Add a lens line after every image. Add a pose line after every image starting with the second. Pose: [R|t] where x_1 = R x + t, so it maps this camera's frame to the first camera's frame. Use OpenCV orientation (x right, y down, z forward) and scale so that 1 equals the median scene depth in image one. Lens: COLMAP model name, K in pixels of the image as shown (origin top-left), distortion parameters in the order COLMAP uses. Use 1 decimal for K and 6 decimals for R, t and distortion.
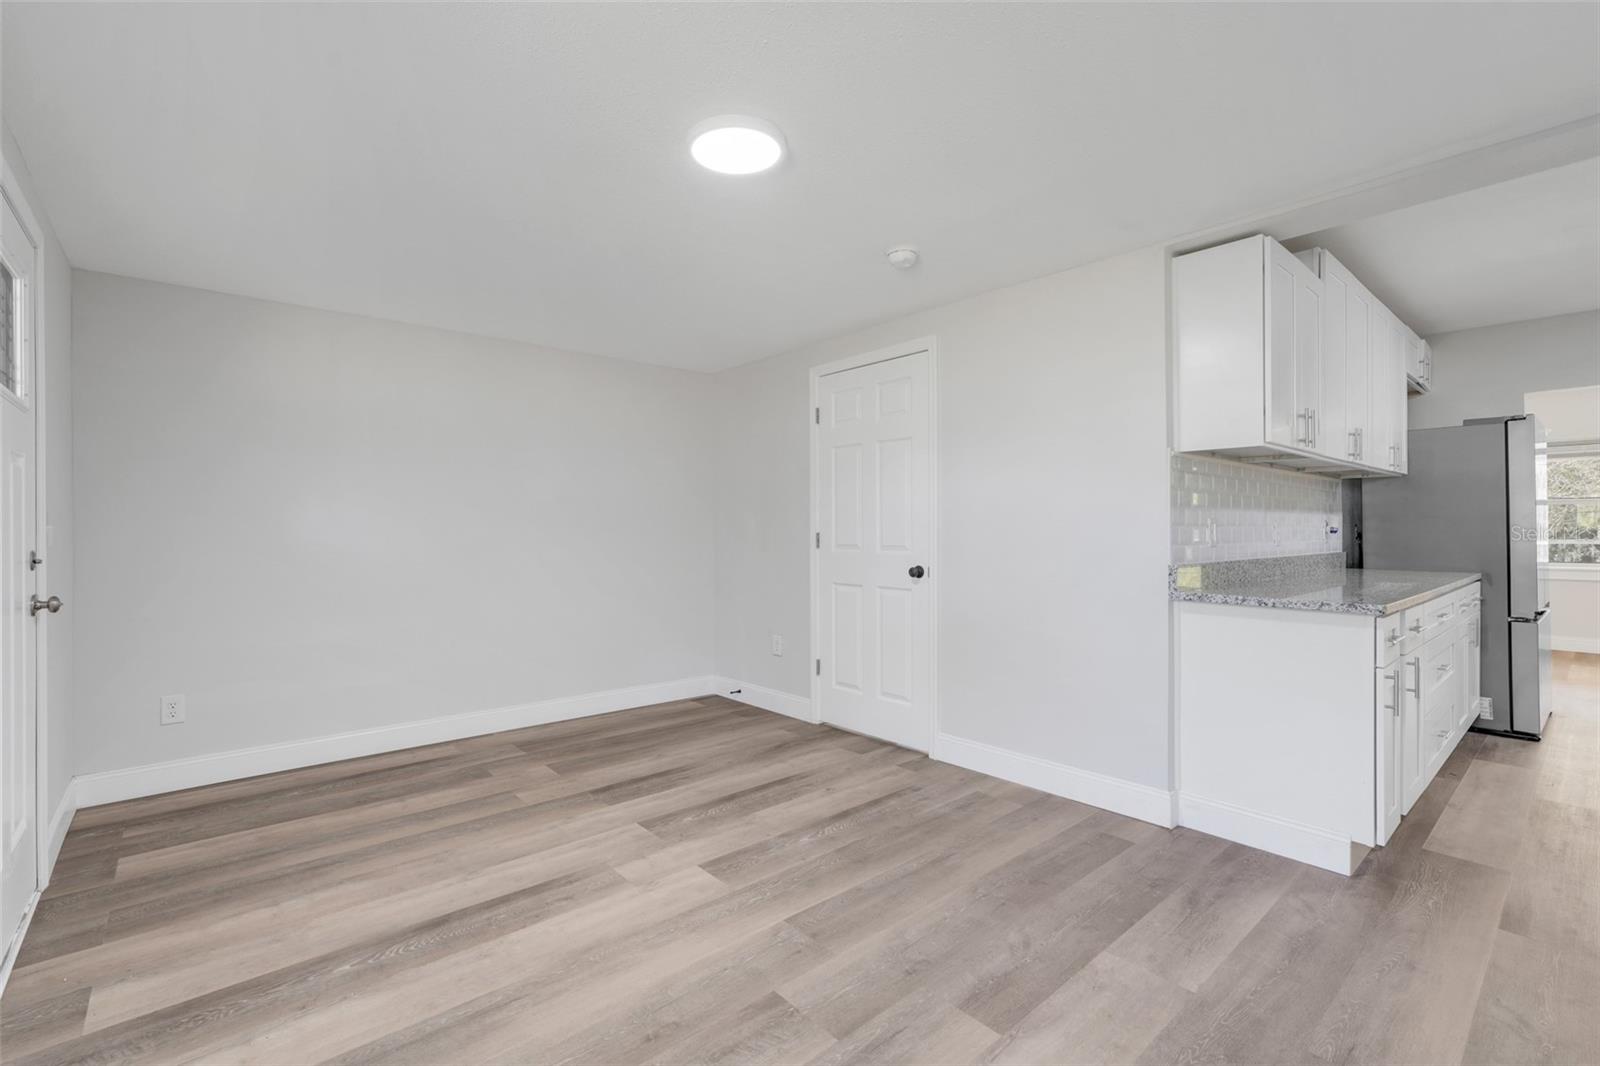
lens RADIAL K [[700.3, 0, 794.4], [0, 700.3, 527.0], [0, 0, 1]] dist [-0.003318, 0.004118]
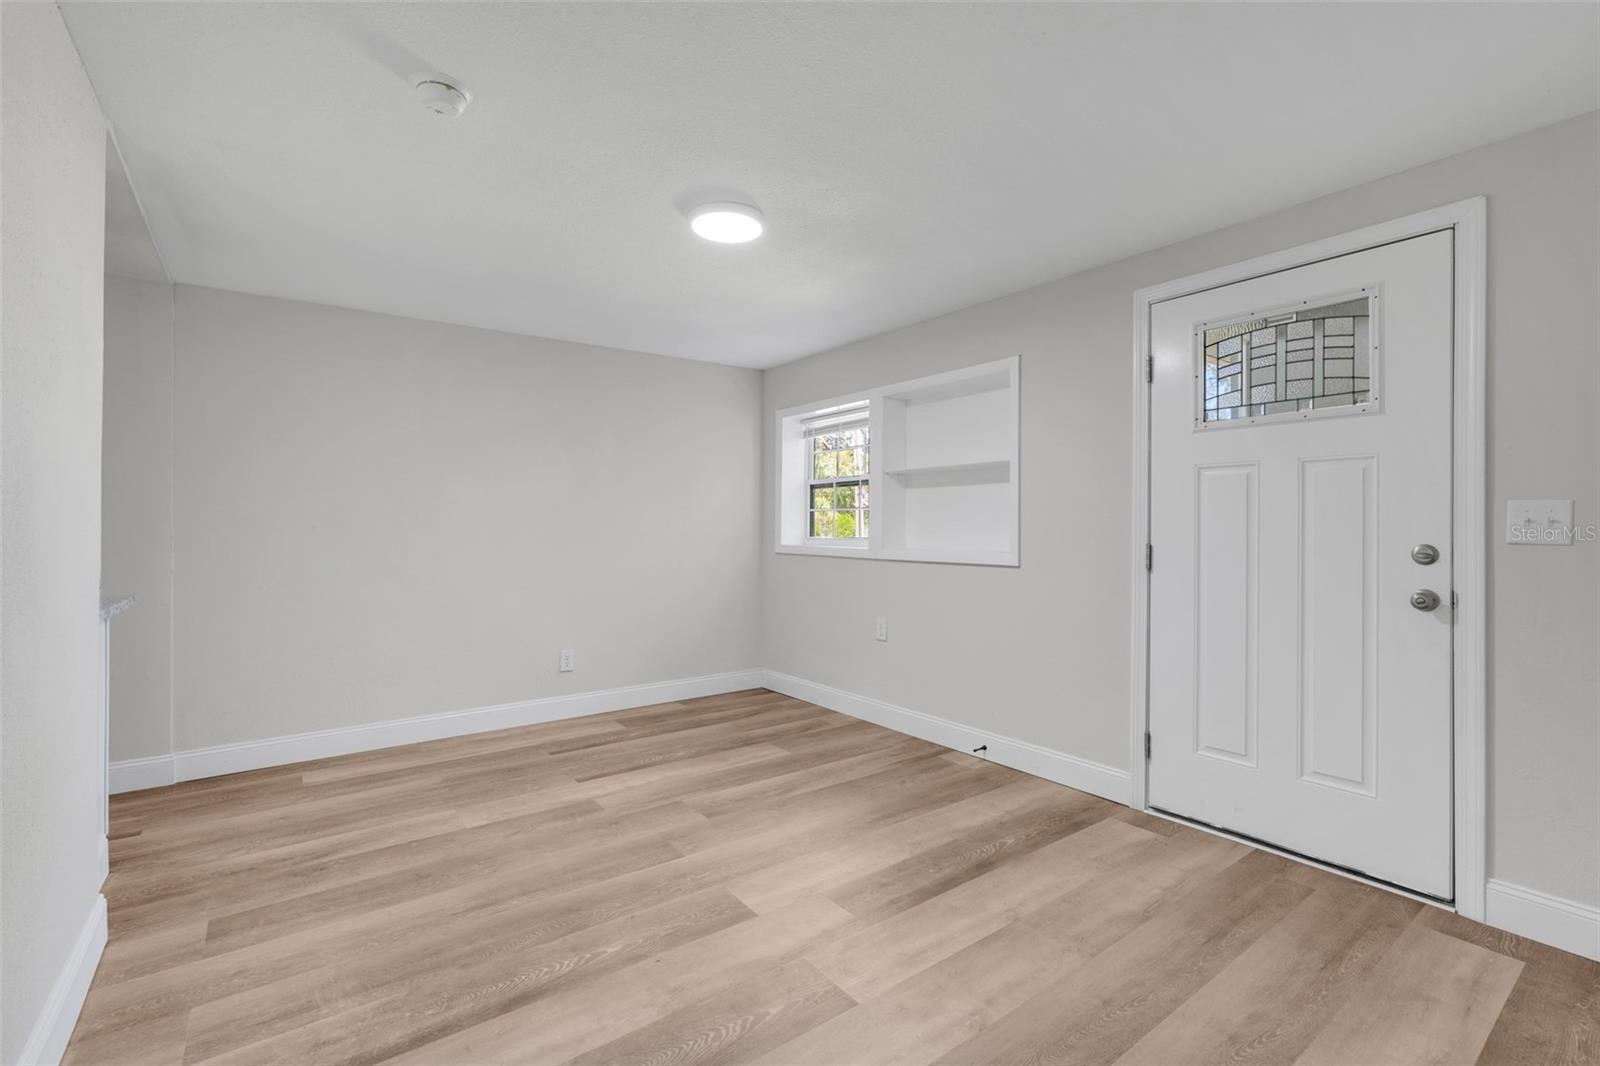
lens RADIAL K [[700.3, 0, 801.4], [0, 700.3, 529.9], [0, 0, 1]] dist [-0.003318, 0.004118]
pose [[-0.997630, 0.001513, 0.068792, -0.272090], [0.001253, 0.999992, -0.003829, 0.015099], [-0.068797, -0.003734, -0.997624, 2.007721]]
